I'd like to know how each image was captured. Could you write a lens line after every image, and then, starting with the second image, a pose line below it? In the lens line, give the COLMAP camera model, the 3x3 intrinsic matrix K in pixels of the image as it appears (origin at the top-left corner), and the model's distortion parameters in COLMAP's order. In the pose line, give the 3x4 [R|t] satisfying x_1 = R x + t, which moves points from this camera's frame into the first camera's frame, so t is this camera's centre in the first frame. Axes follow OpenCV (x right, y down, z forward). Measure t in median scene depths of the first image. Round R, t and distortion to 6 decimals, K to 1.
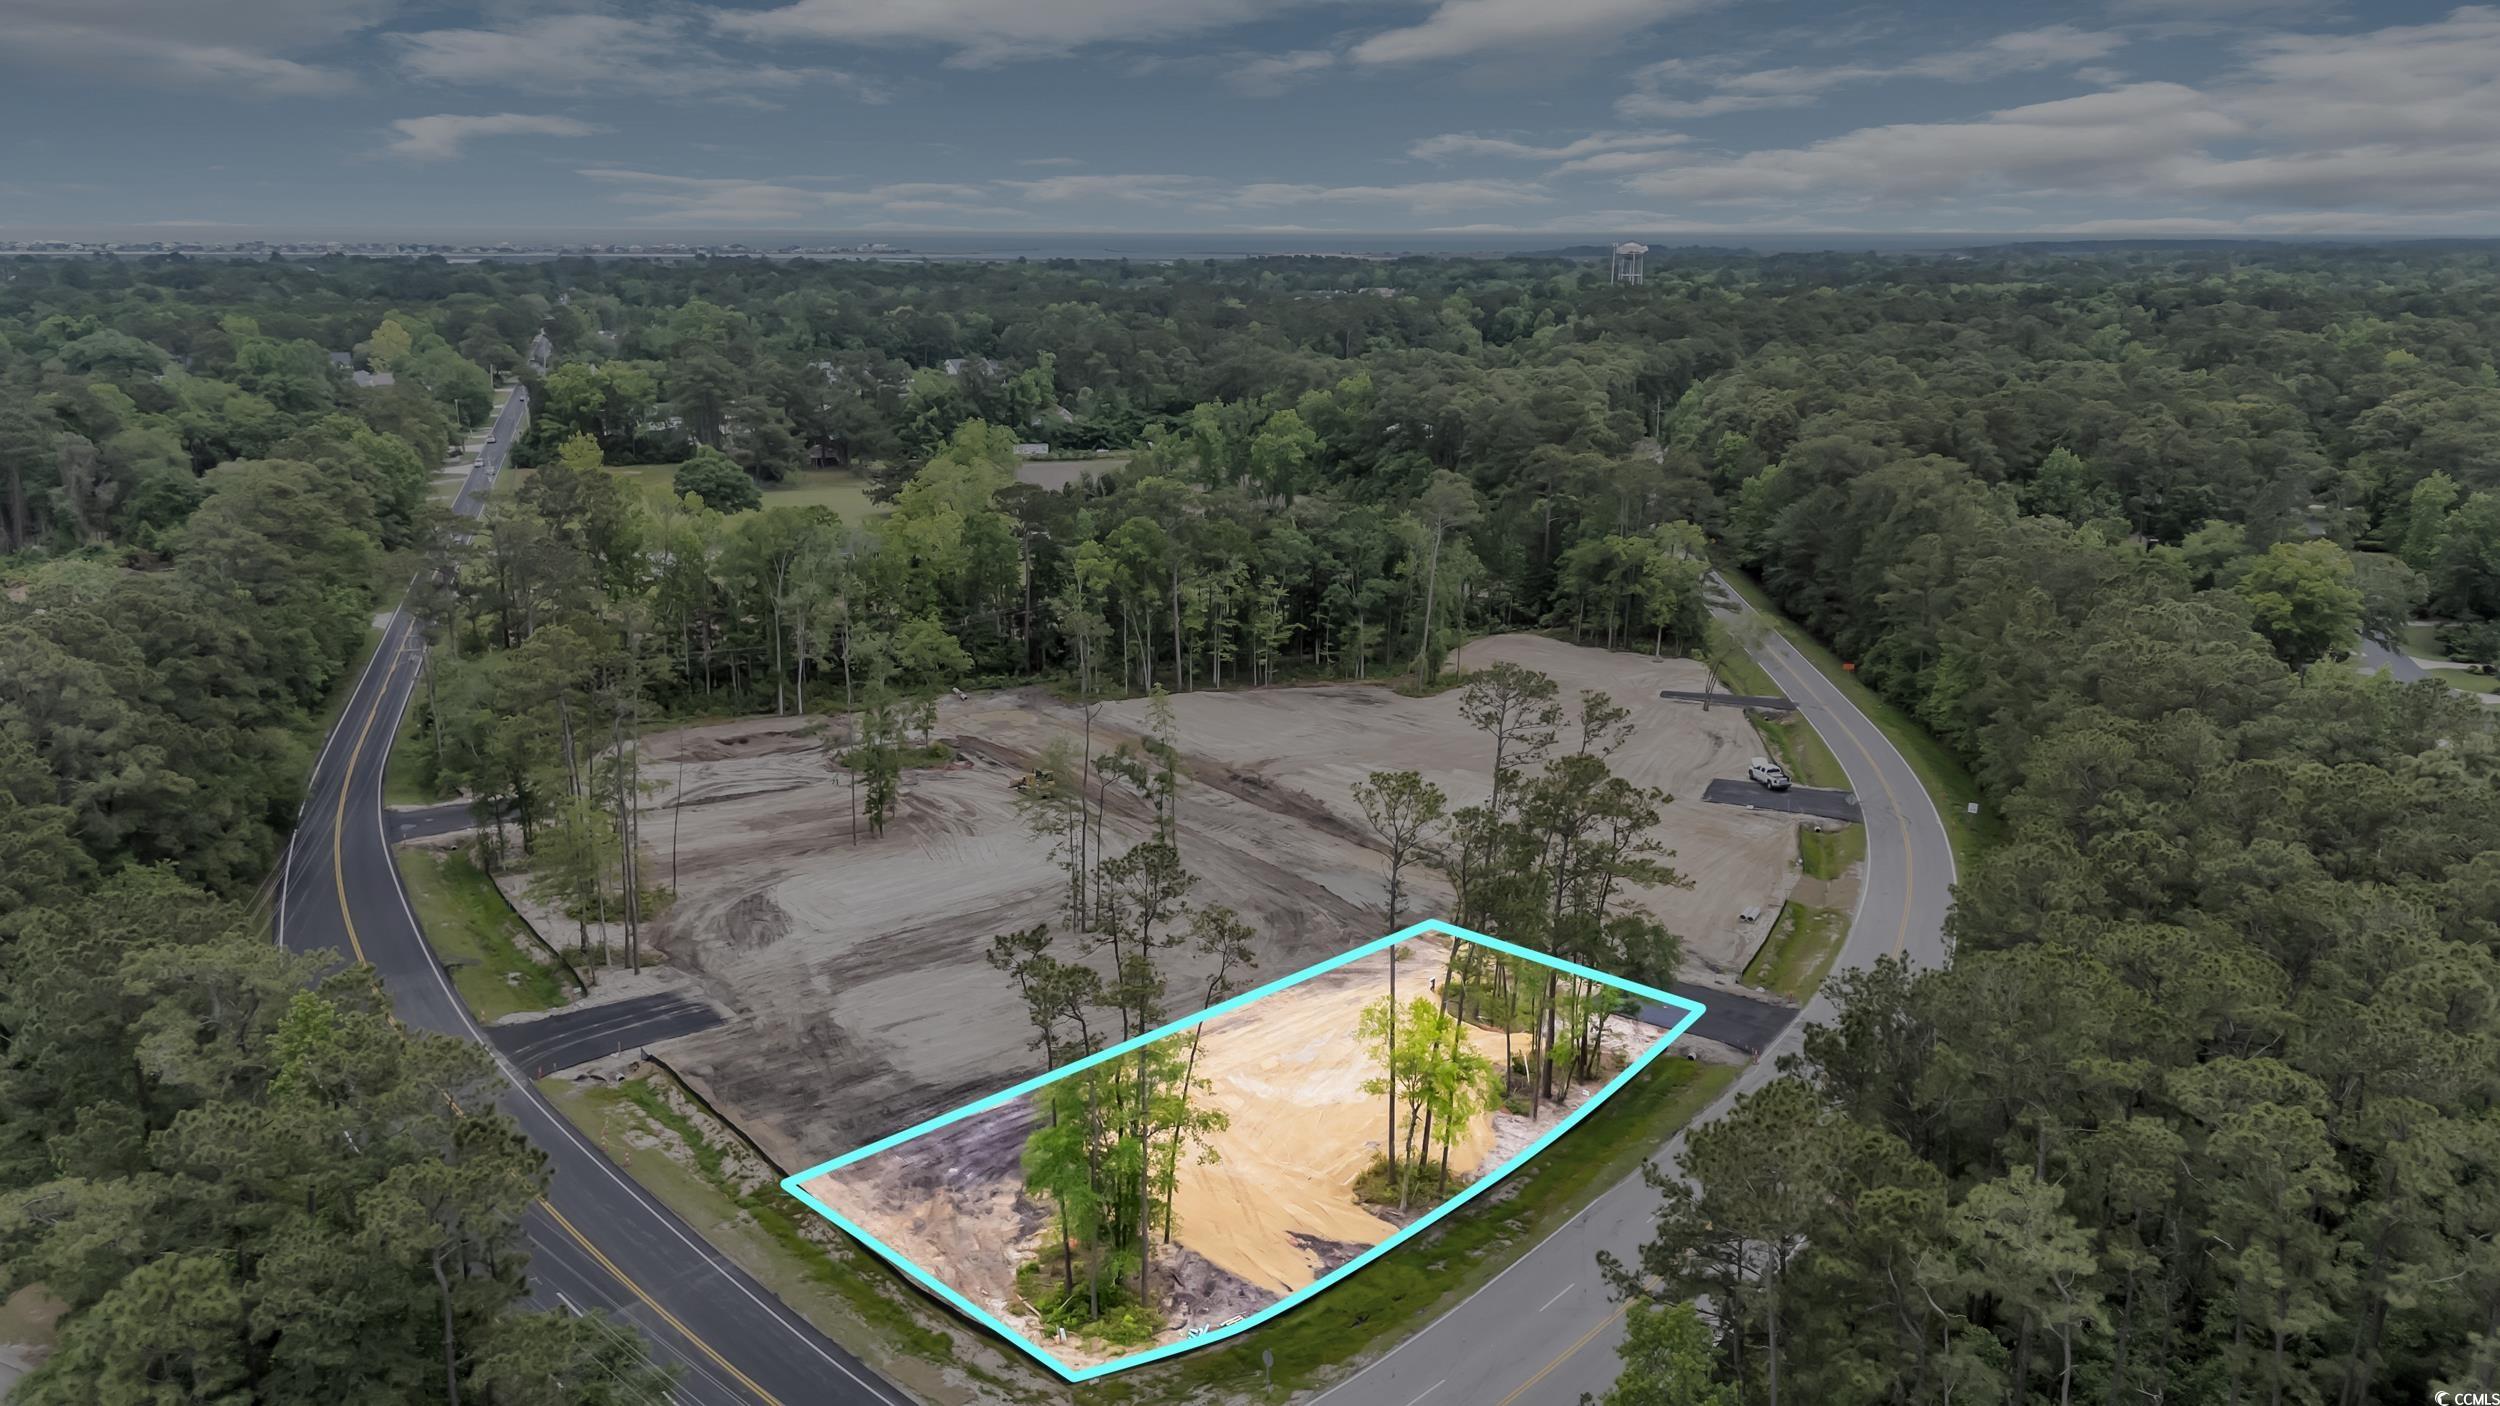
lens RADIAL K [[1829.4, 0, 1267.6], [0, 1829.4, 713.4], [0, 0, 1]] dist [0.069552, -0.056073]
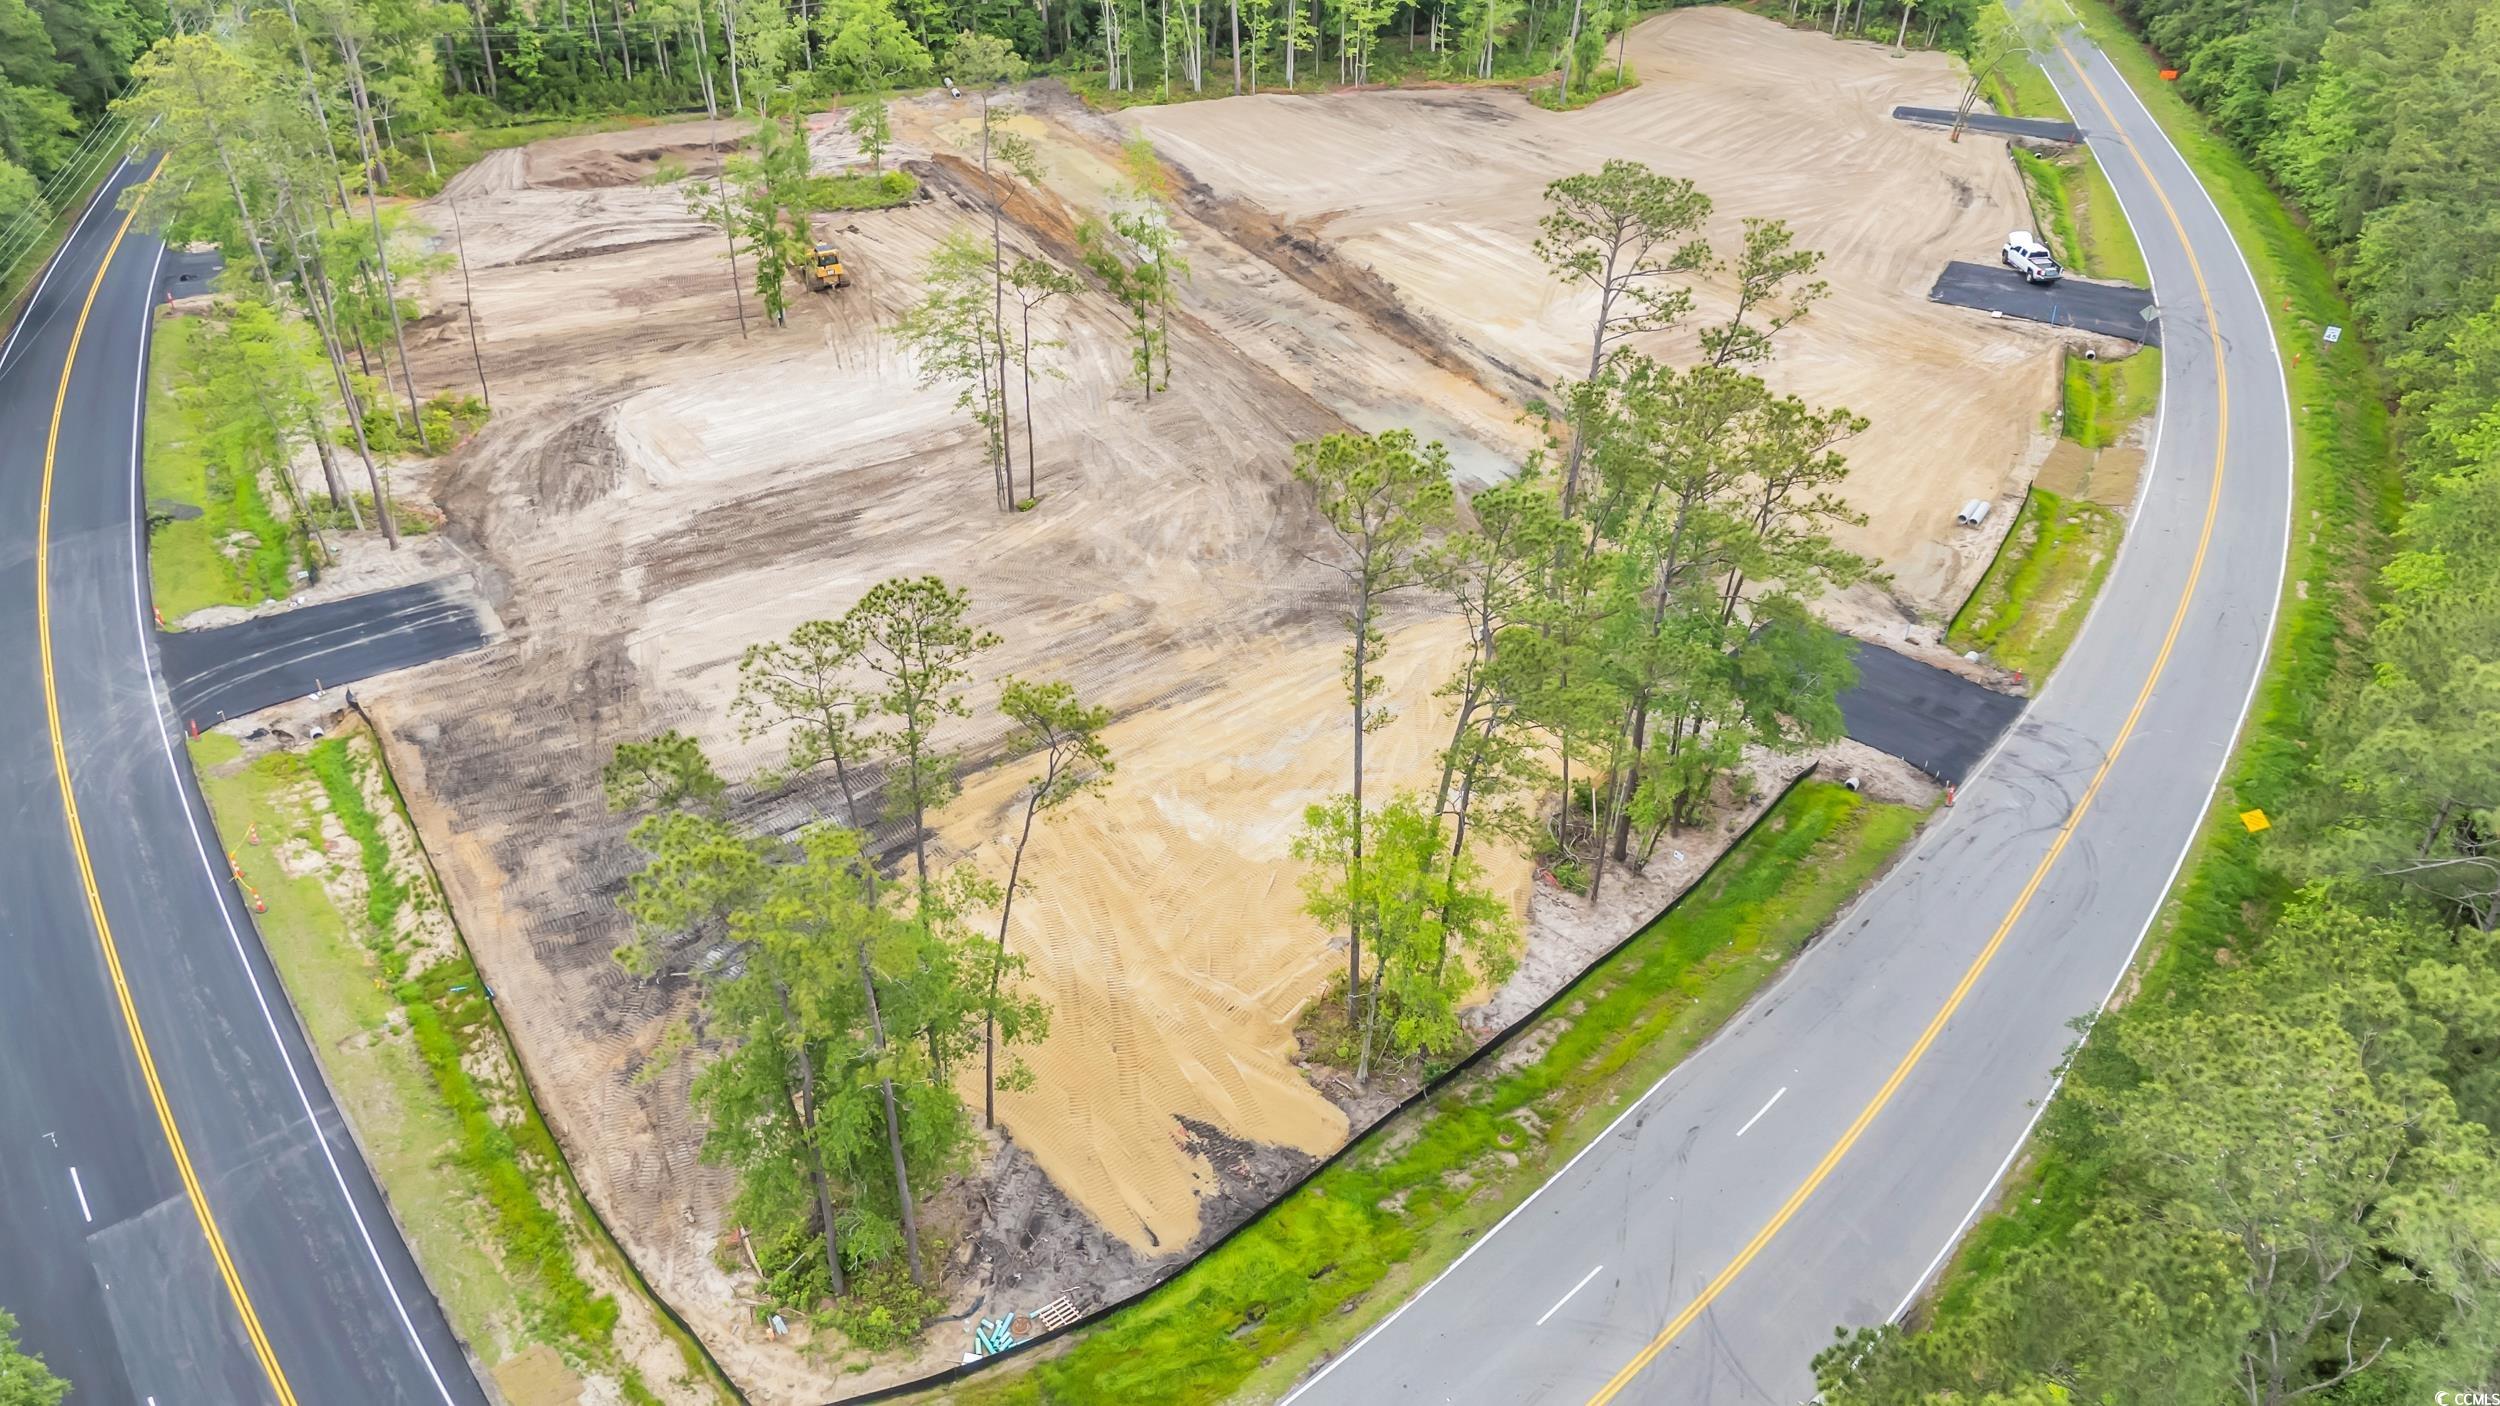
lens RADIAL K [[1829.4, 0, 1273.6], [0, 1829.4, 707.3], [0, 0, 1]] dist [0.069552, -0.056073]
pose [[0.995039, 0.054578, -0.083176, 0.056065], [-0.022350, 0.937343, 0.347691, -0.051087], [0.096941, -0.344107, 0.933913, 0.269884]]
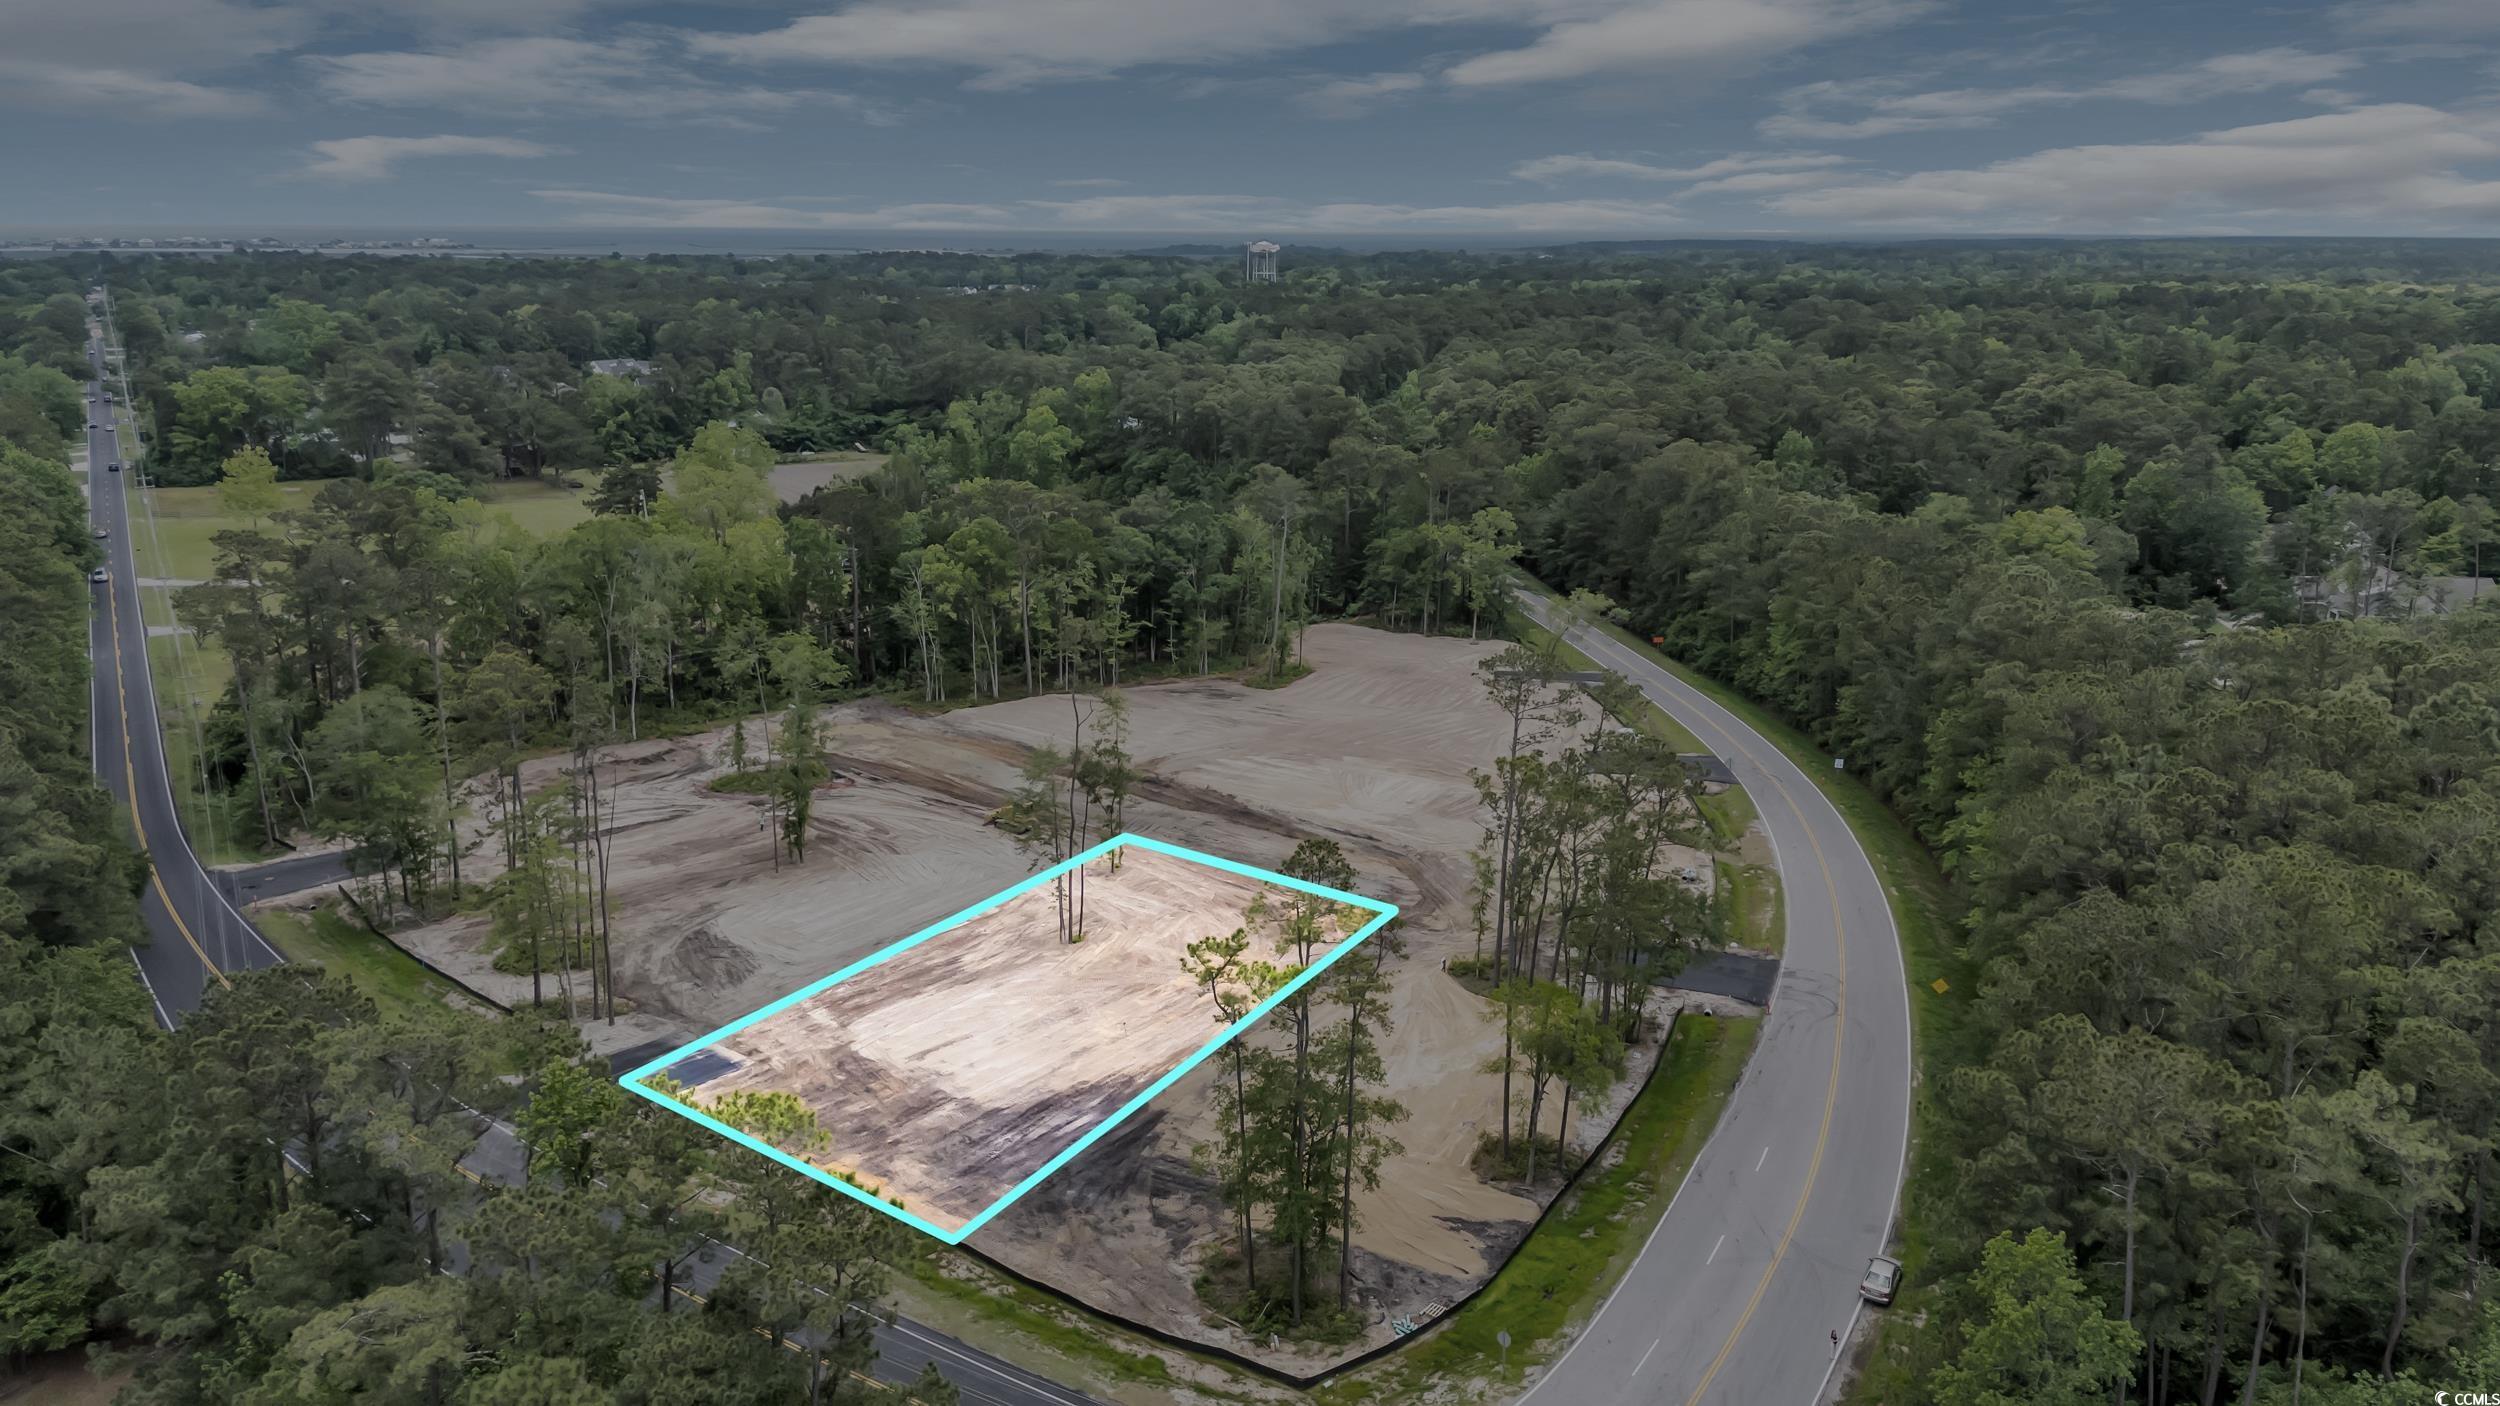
lens RADIAL K [[1829.4, 0, 1262.9], [0, 1829.4, 692.6], [0, 0, 1]] dist [0.069552, -0.056073]
pose [[0.977220, -0.050864, 0.206044, -0.167795], [0.052703, 0.998604, -0.003440, -0.004362], [-0.205582, 0.014220, 0.978537, 0.015612]]
